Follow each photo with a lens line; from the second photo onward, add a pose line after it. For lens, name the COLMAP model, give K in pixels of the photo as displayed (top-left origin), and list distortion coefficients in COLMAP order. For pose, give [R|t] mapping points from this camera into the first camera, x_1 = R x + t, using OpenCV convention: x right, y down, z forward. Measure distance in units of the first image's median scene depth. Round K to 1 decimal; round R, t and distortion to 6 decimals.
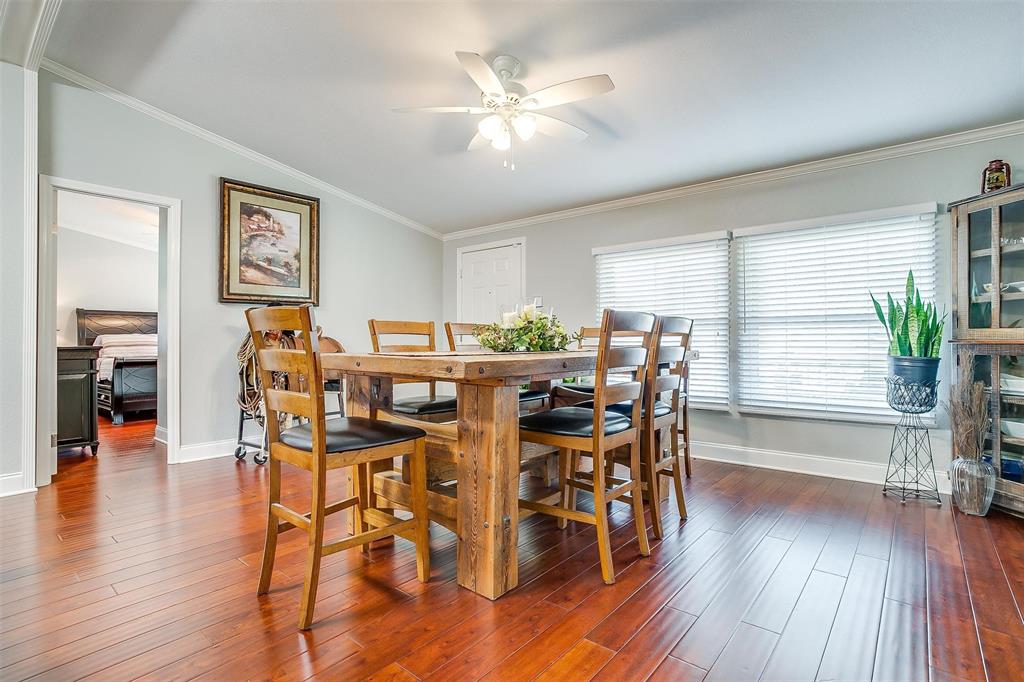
lens RADIAL K [[492.9, 0, 498.4], [0, 492.9, 337.7], [0, 0, 1]] dist [-0.032759, 0.000477]
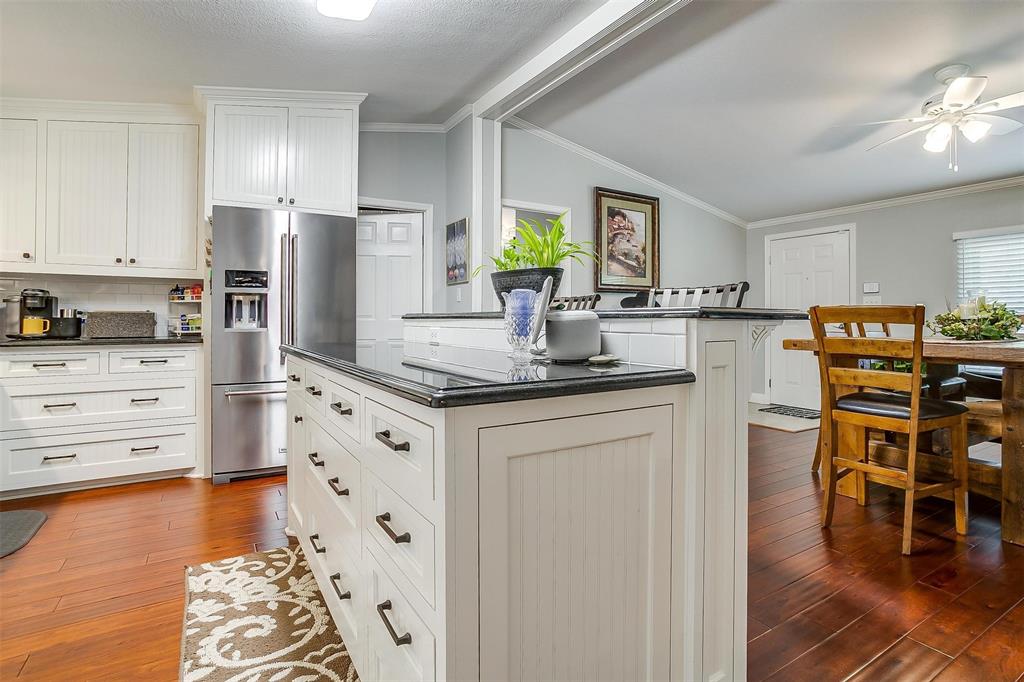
lens RADIAL K [[500.4, 0, 508.0], [0, 500.4, 319.4], [0, 0, 1]] dist [-0.043240, 0.023037]
pose [[0.955267, 0.006756, -0.295668, -0.393417], [-0.005267, 0.999969, 0.005833, -0.011114], [0.295698, -0.004015, 0.955273, -0.214105]]
